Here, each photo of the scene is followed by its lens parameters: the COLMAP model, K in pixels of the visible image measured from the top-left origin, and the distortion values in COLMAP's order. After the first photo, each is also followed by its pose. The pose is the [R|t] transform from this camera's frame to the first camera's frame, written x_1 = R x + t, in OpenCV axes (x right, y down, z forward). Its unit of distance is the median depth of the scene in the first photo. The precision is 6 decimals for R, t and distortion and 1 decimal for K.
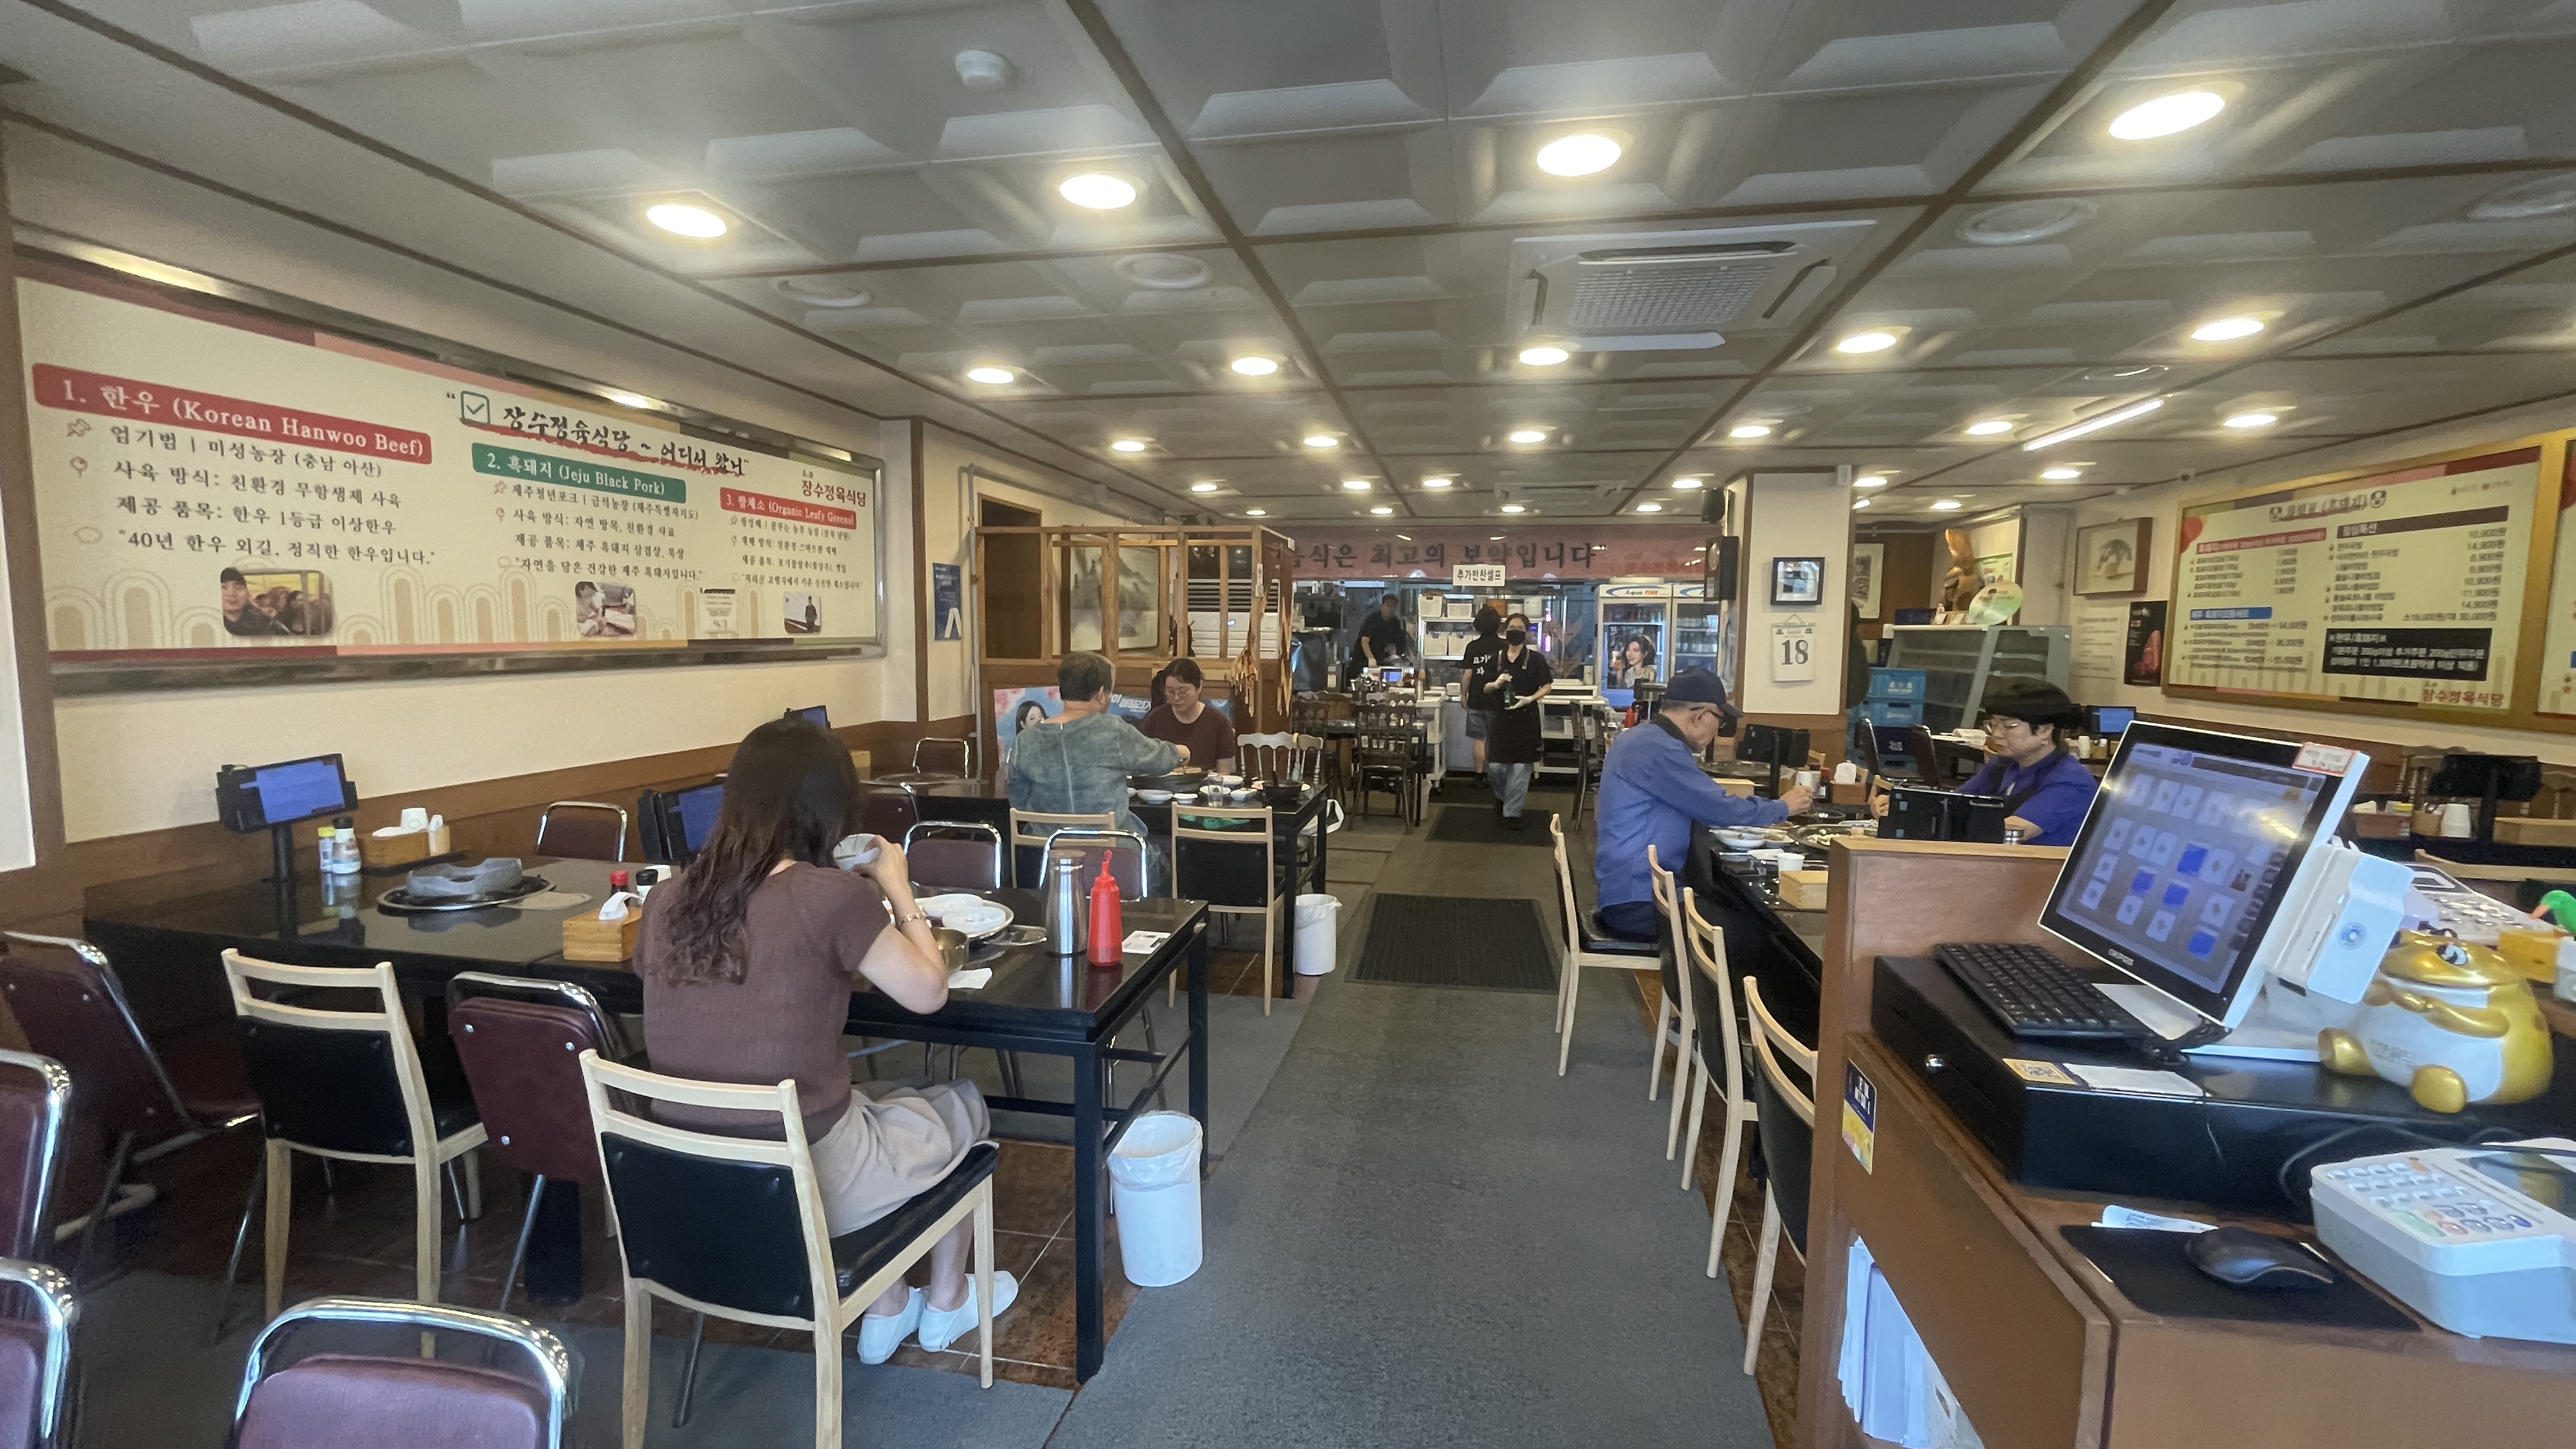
lens RADIAL K [[1046.8, 0, 1288.0], [0, 1046.8, 724.5], [0, 0, 1]] dist [-0.001563, -0.000431]
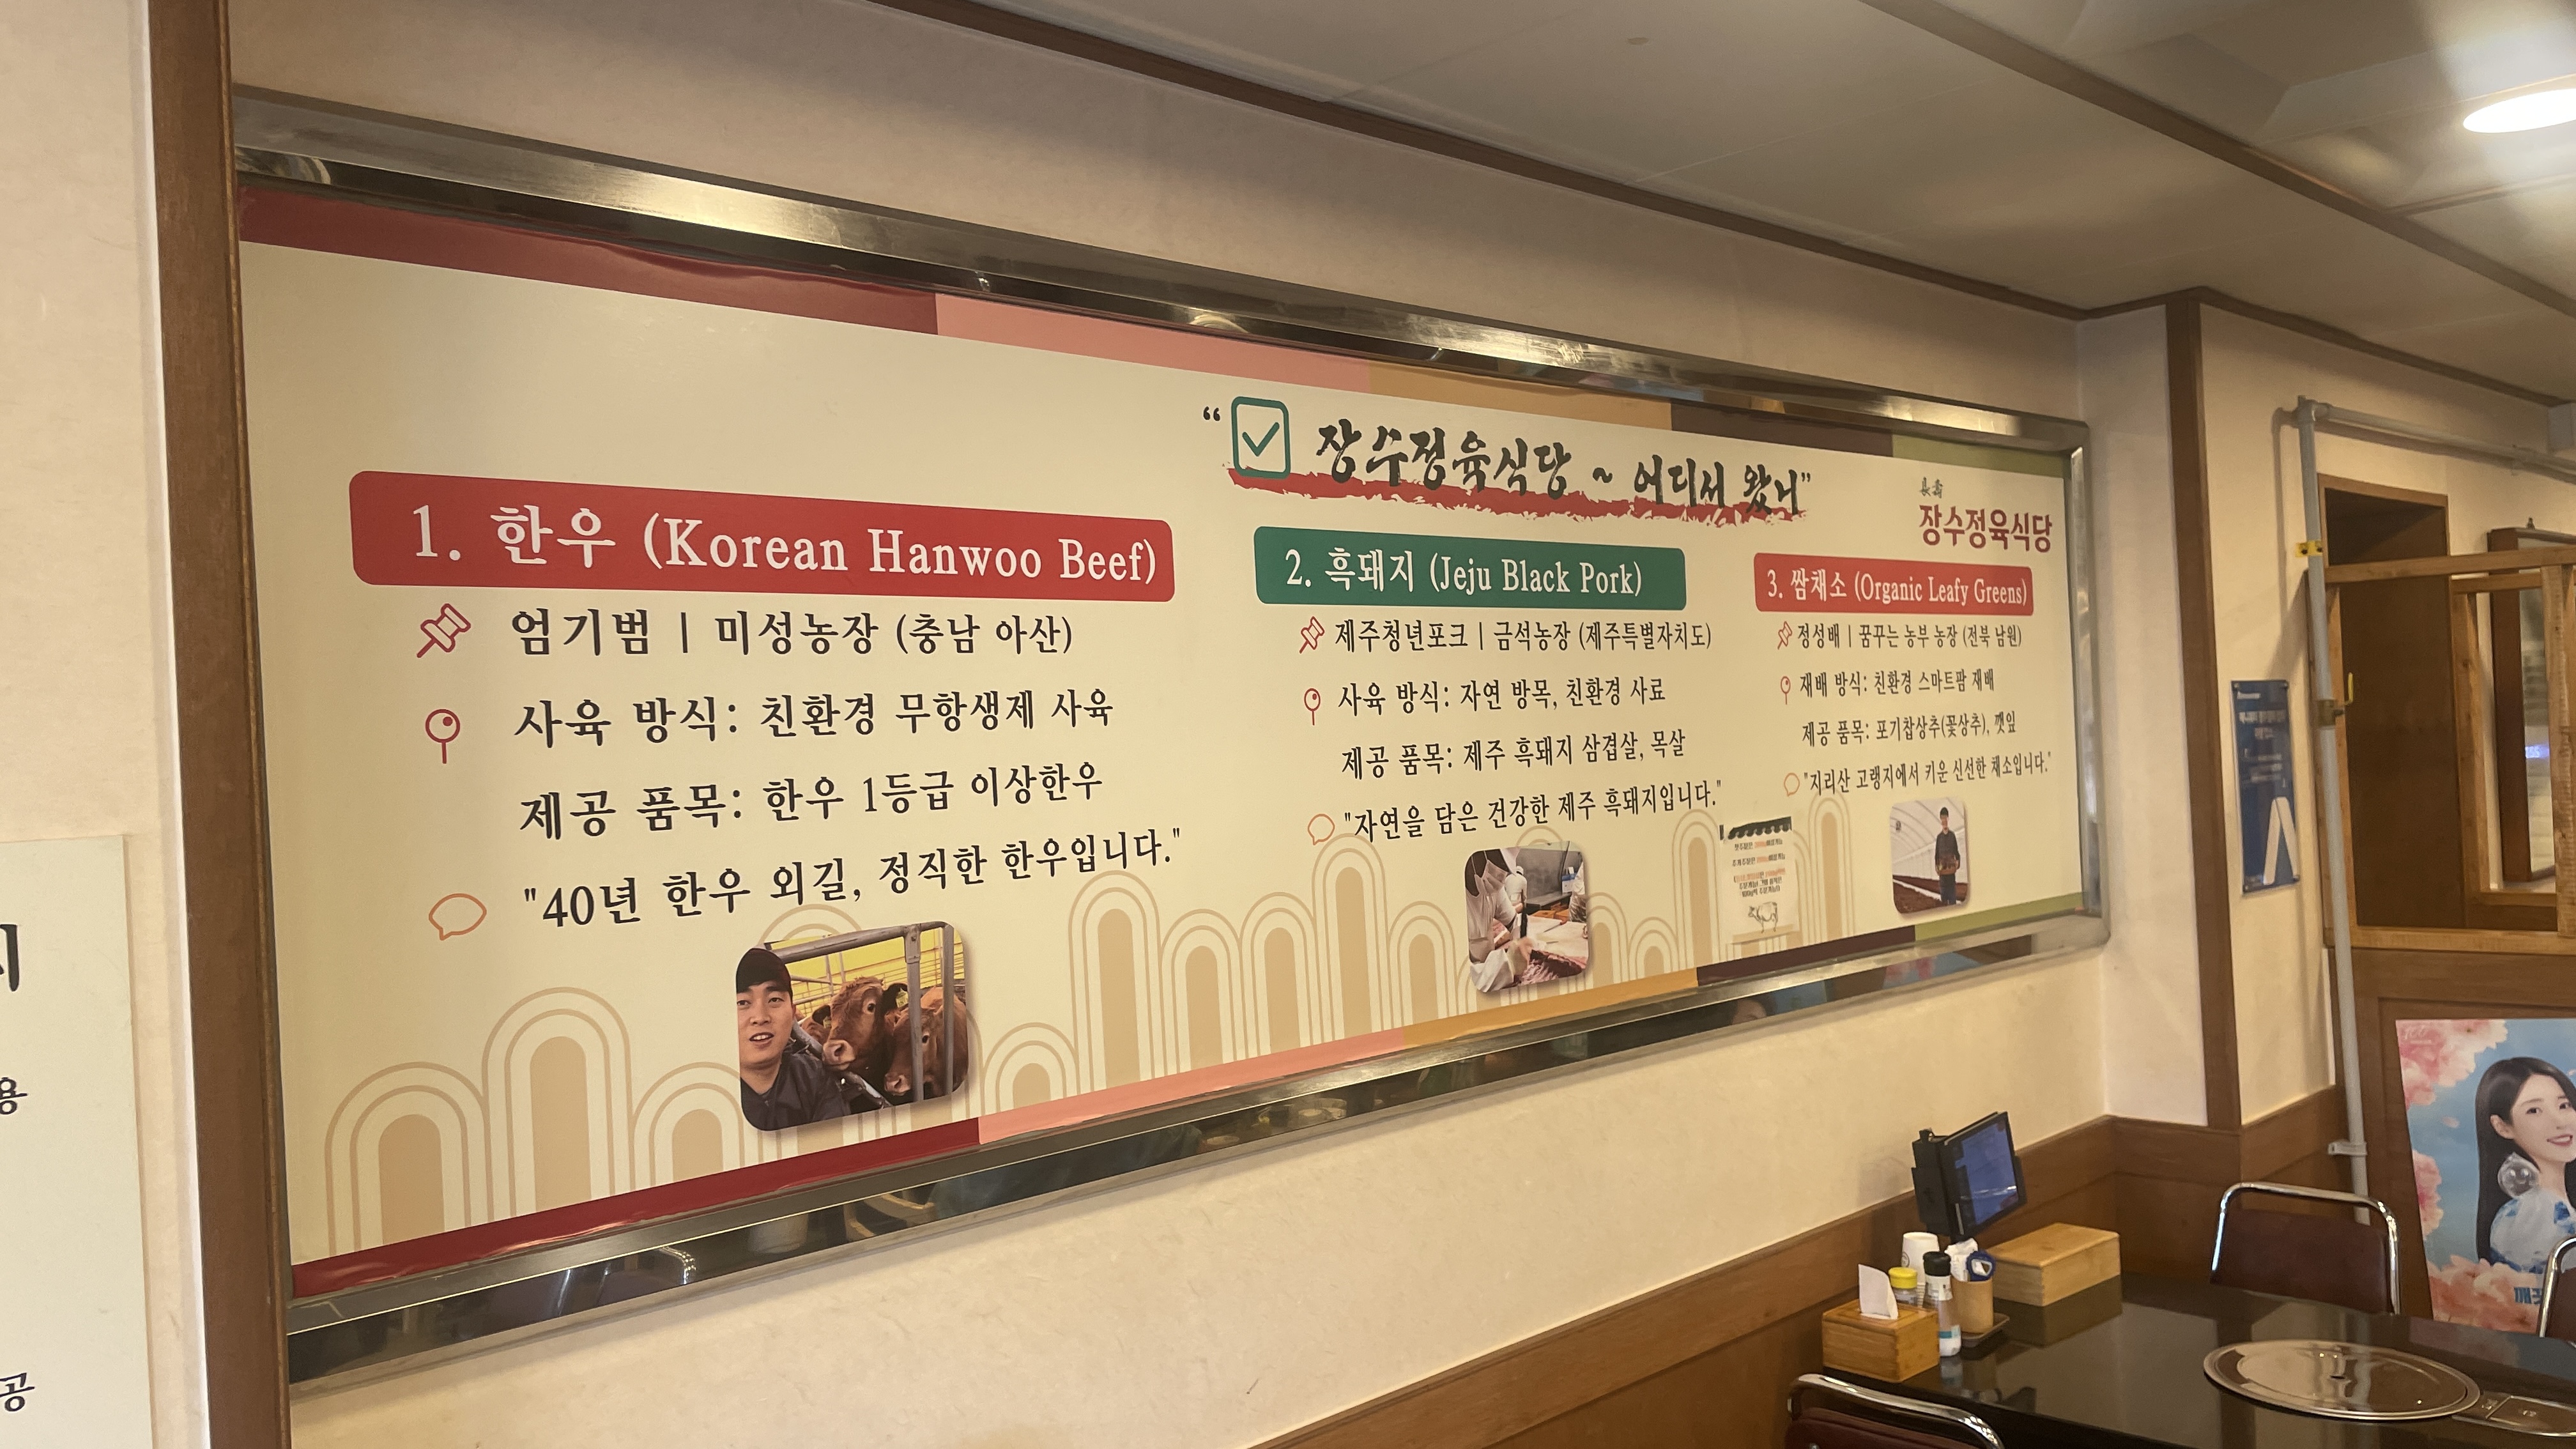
lens RADIAL K [[1937.1, 0, 1288.0], [0, 1937.1, 724.5], [0, 0, 1]] dist [0.161838, -0.343034]
pose [[0.822048, -0.061166, -0.566124, -0.344892], [0.008604, 0.995435, -0.095057, -0.120702], [0.569354, 0.073271, 0.818821, 0.398840]]
